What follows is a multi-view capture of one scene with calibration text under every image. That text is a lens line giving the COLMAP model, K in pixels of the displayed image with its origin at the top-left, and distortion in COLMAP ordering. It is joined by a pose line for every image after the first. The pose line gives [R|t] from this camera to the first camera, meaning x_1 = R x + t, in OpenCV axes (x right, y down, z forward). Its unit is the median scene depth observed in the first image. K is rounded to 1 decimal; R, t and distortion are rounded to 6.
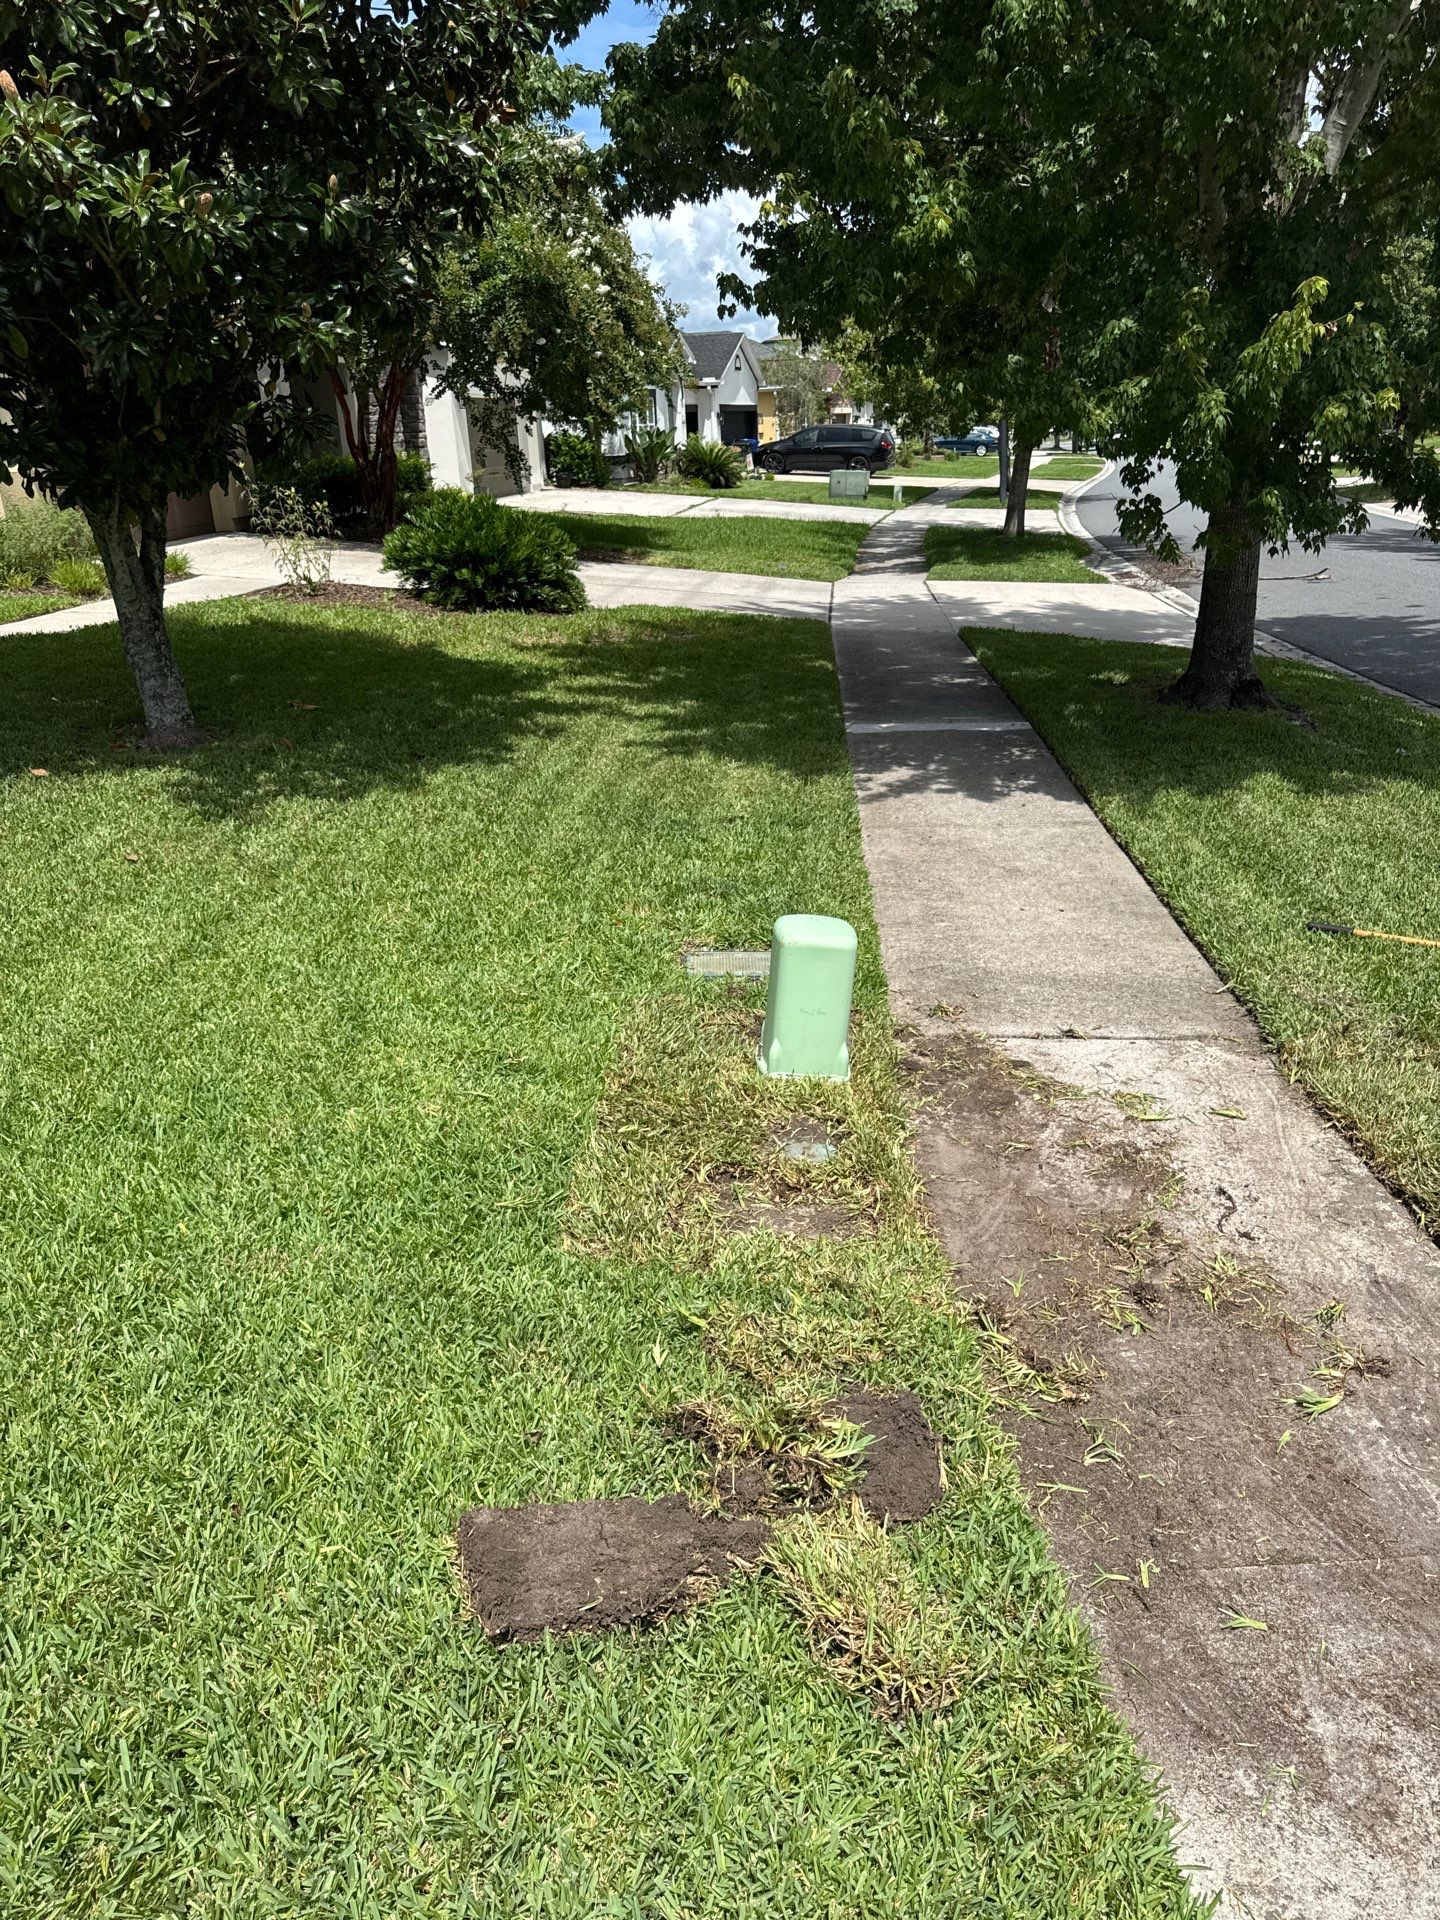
lens RADIAL K [[1351.5, 0, 700.0], [0, 1351.5, 967.1], [0, 0, 1]] dist [0.058661, -0.078858]
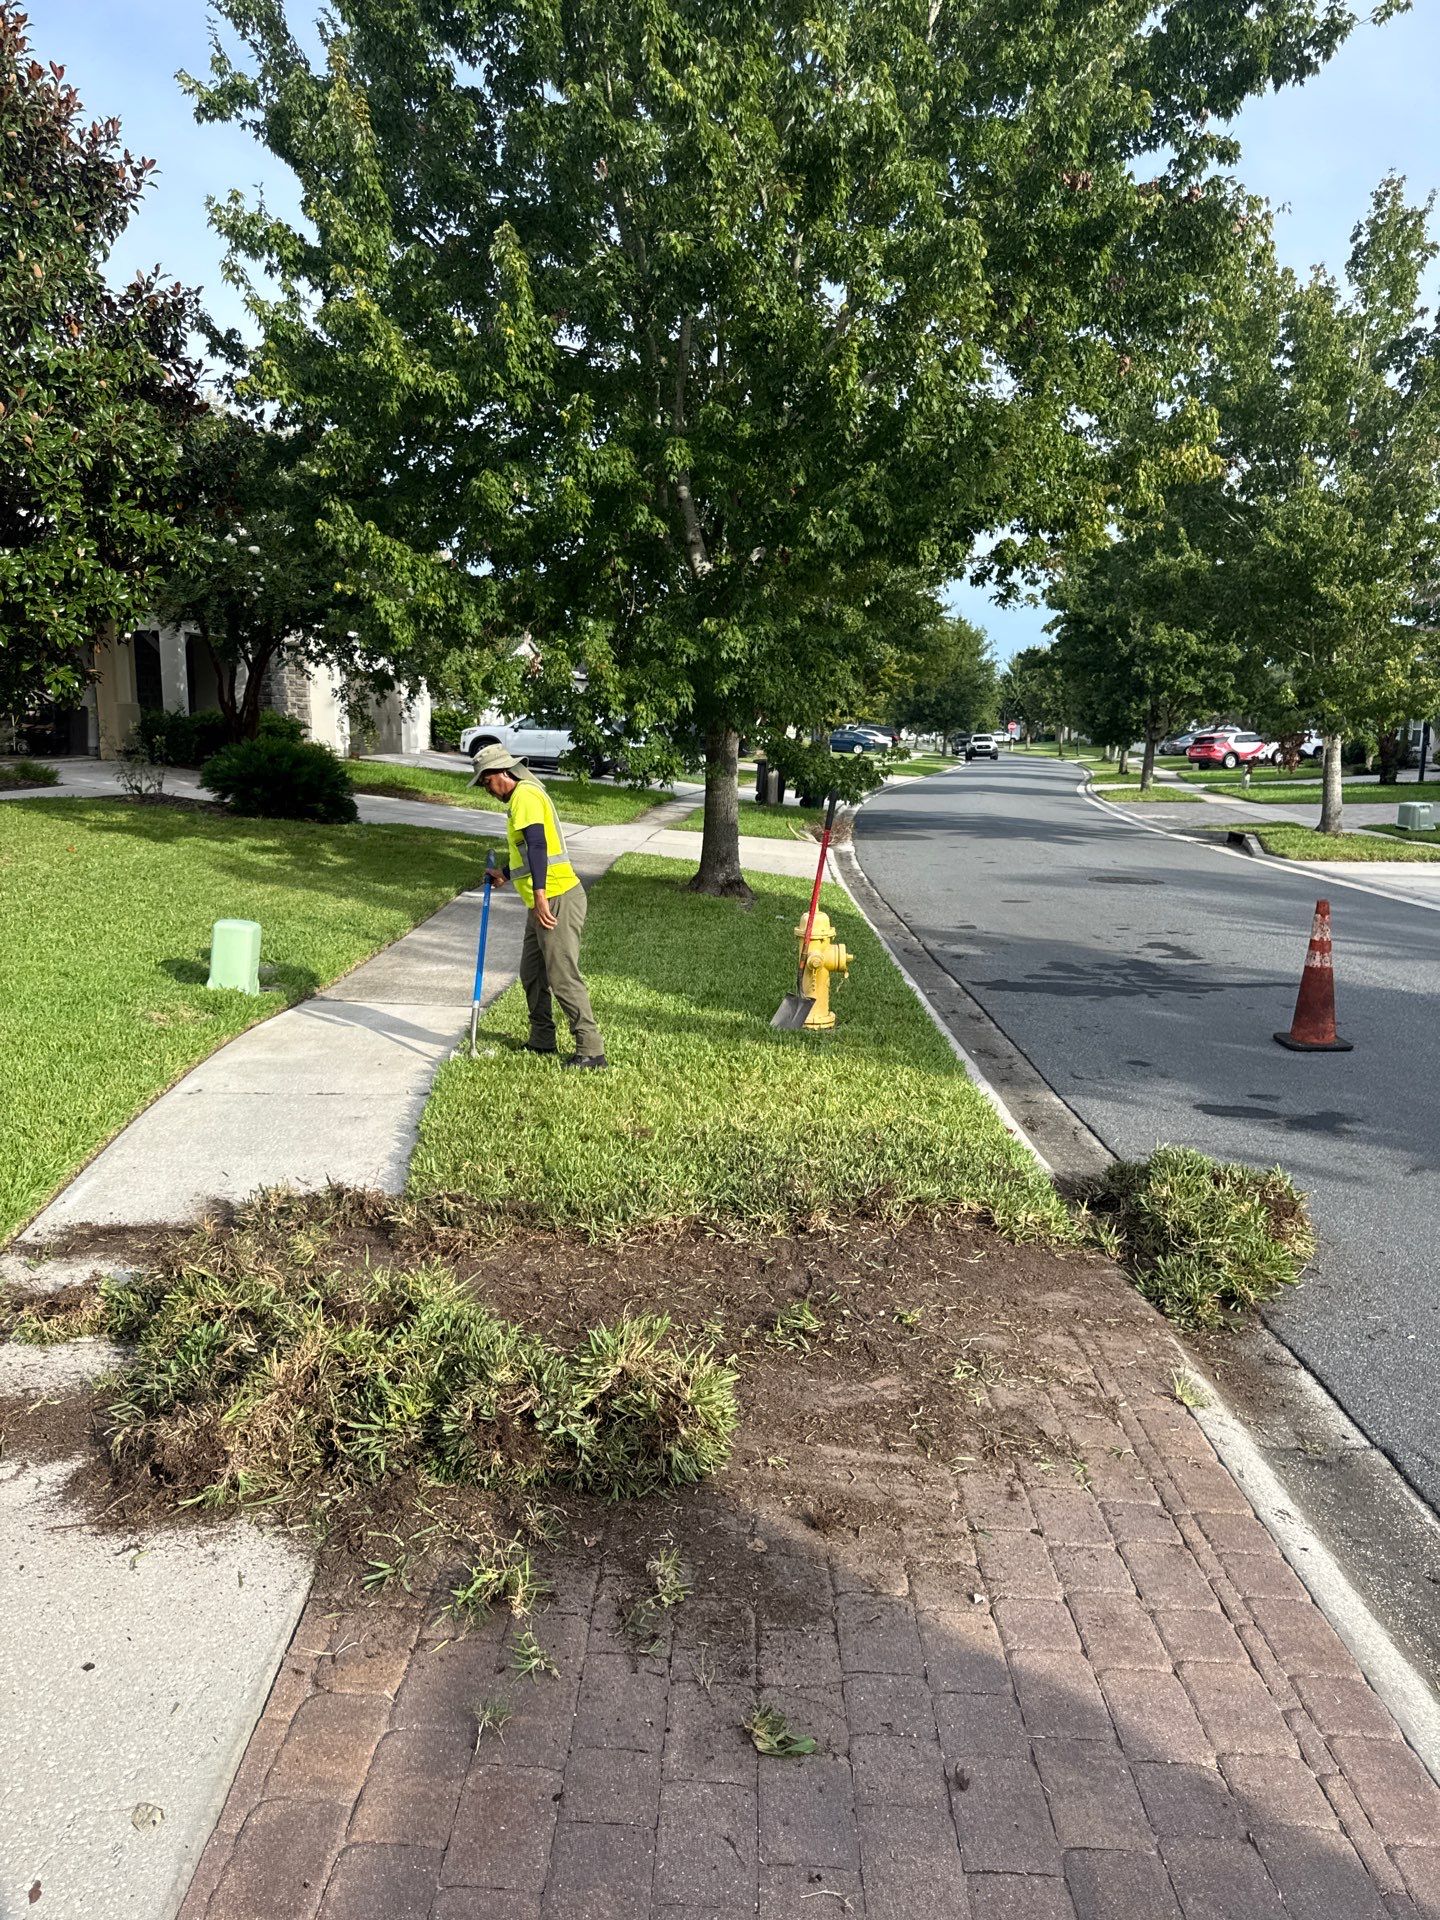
lens RADIAL K [[1361.4, 0, 713.1], [0, 1361.4, 973.7], [0, 0, 1]] dist [0.007468, -0.004897]
pose [[0.997586, 0.051158, 0.046950, 0.226128], [-0.041219, 0.980433, -0.192487, 0.130592], [-0.055878, 0.190087, 0.980176, -0.323868]]
